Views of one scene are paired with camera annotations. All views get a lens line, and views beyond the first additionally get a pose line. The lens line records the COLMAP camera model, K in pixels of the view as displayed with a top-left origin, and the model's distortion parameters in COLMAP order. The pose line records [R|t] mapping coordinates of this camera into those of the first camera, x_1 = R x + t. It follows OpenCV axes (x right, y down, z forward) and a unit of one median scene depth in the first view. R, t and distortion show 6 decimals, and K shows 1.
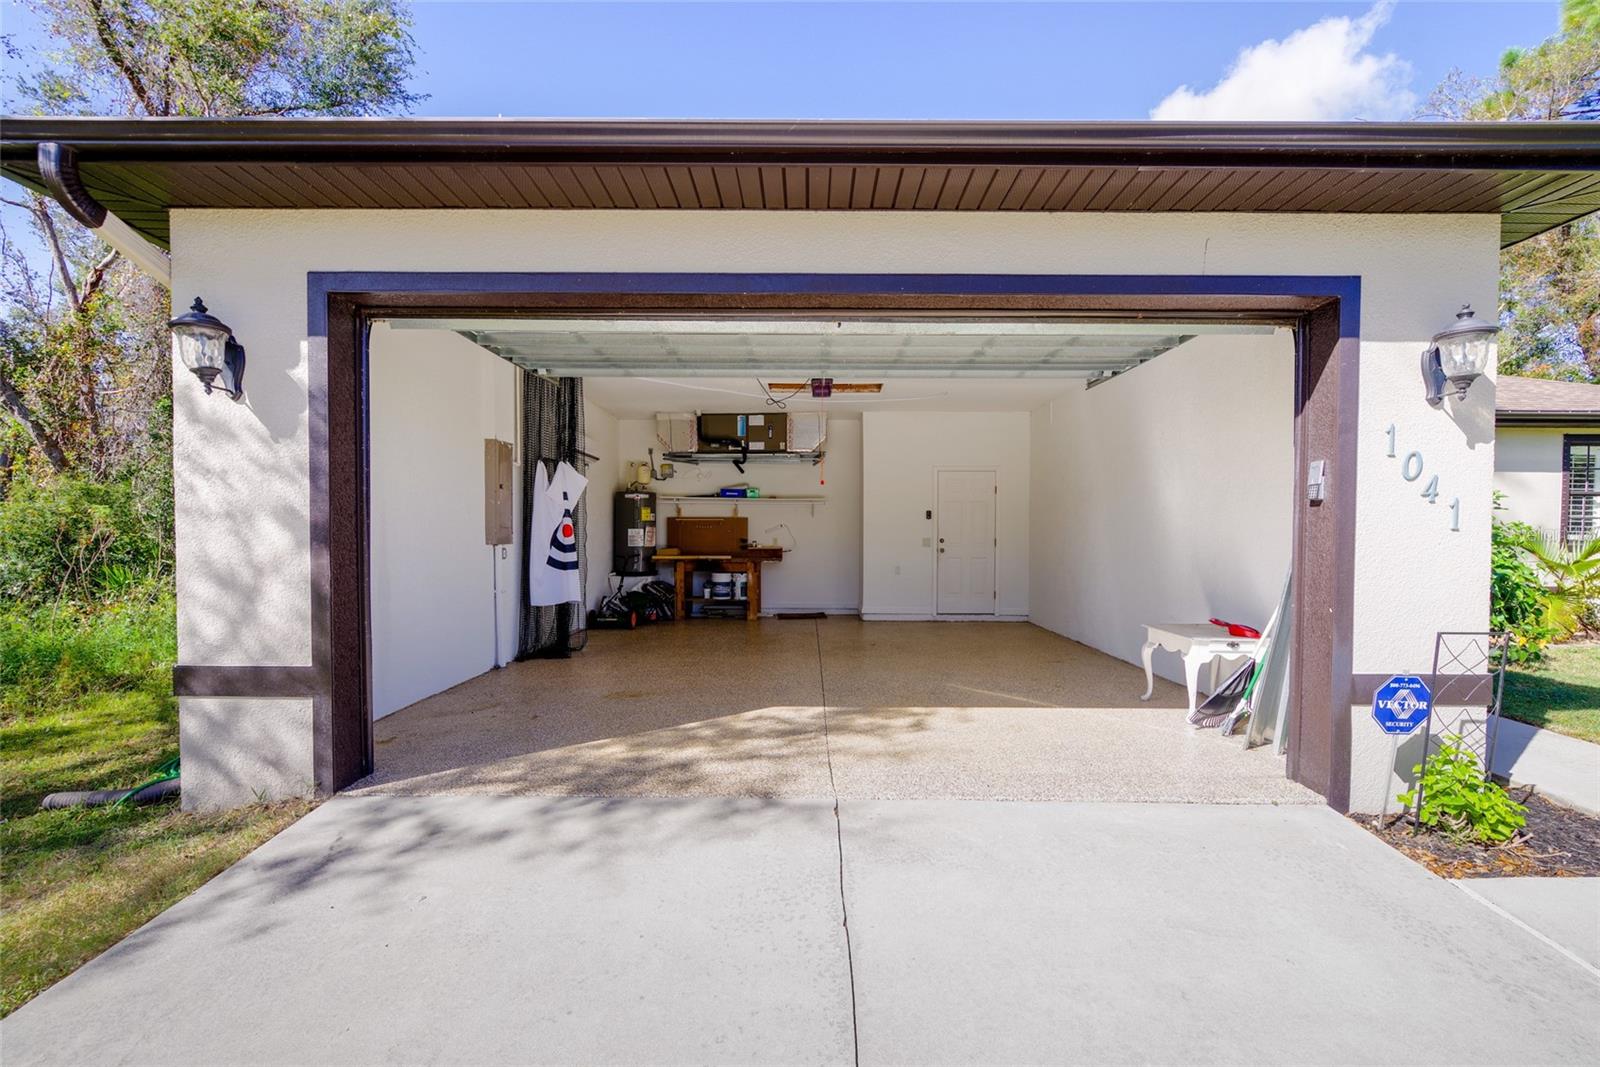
lens RADIAL K [[708.1, 0, 806.3], [0, 708.1, 532.7], [0, 0, 1]] dist [-0.003986, 0.000932]
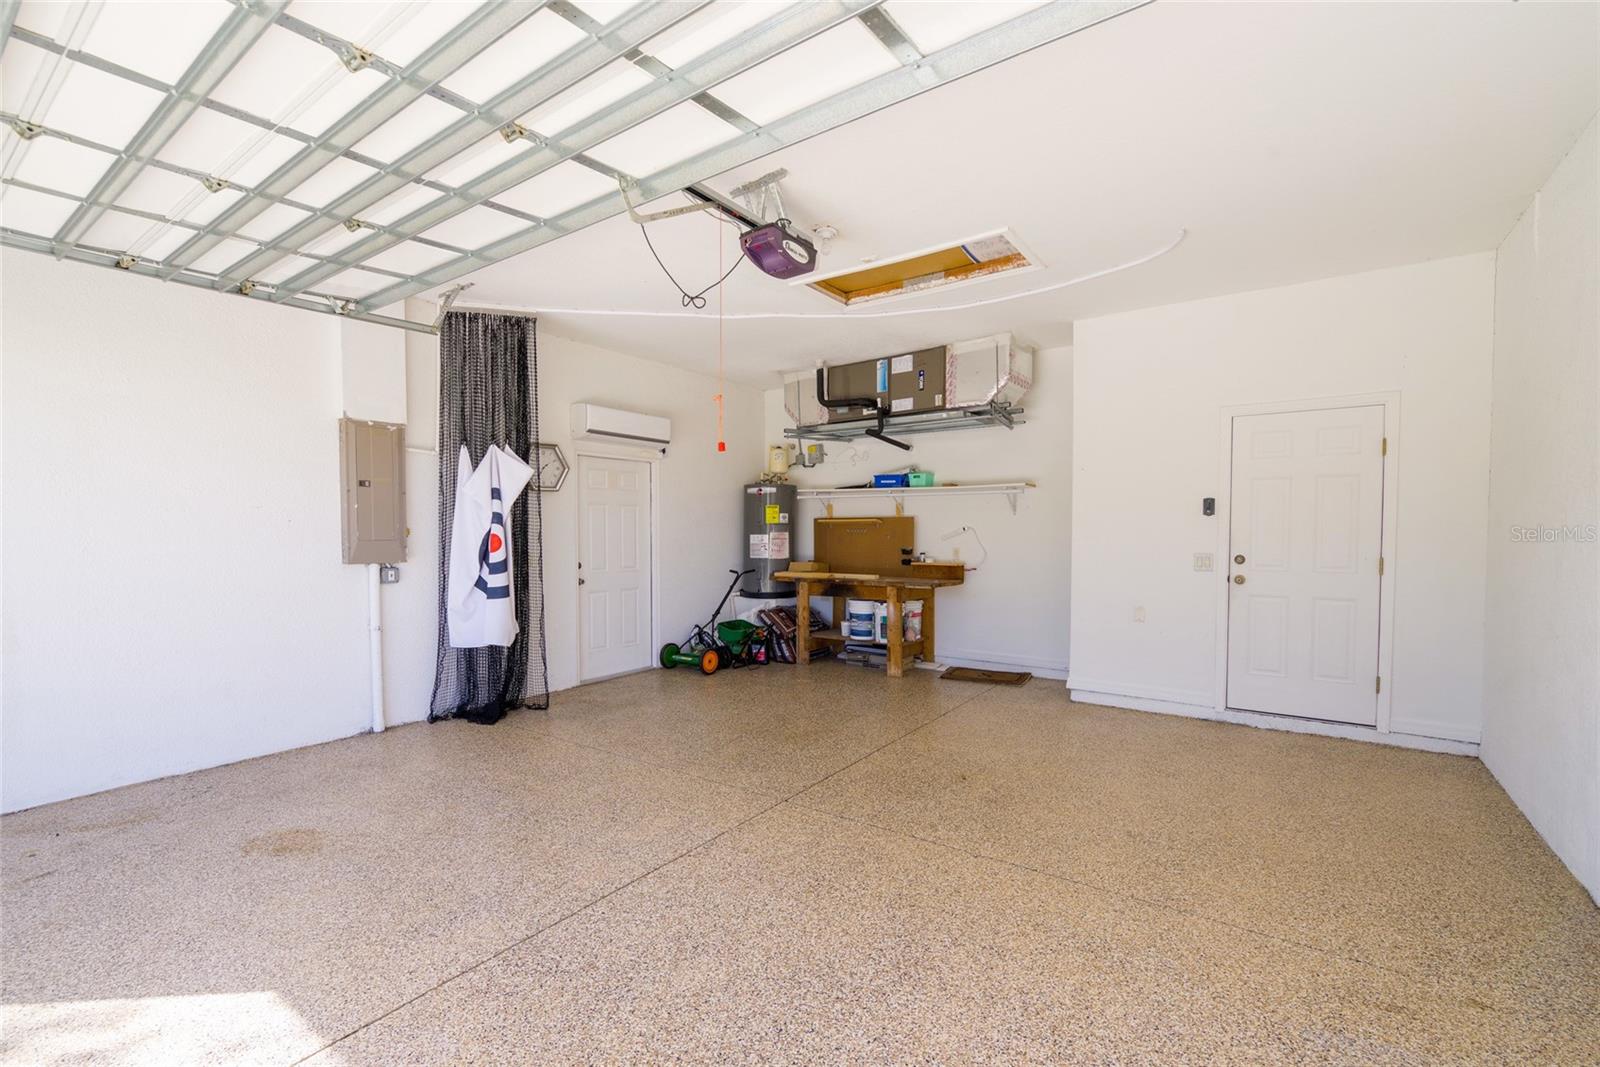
lens RADIAL K [[708.1, 0, 797.0], [0, 708.1, 544.5], [0, 0, 1]] dist [-0.003986, 0.000932]
pose [[0.810404, 0.008094, -0.585815, 0.225670], [0.004100, 0.999802, 0.019486, -0.009595], [0.585857, -0.018193, 0.810210, 0.421558]]
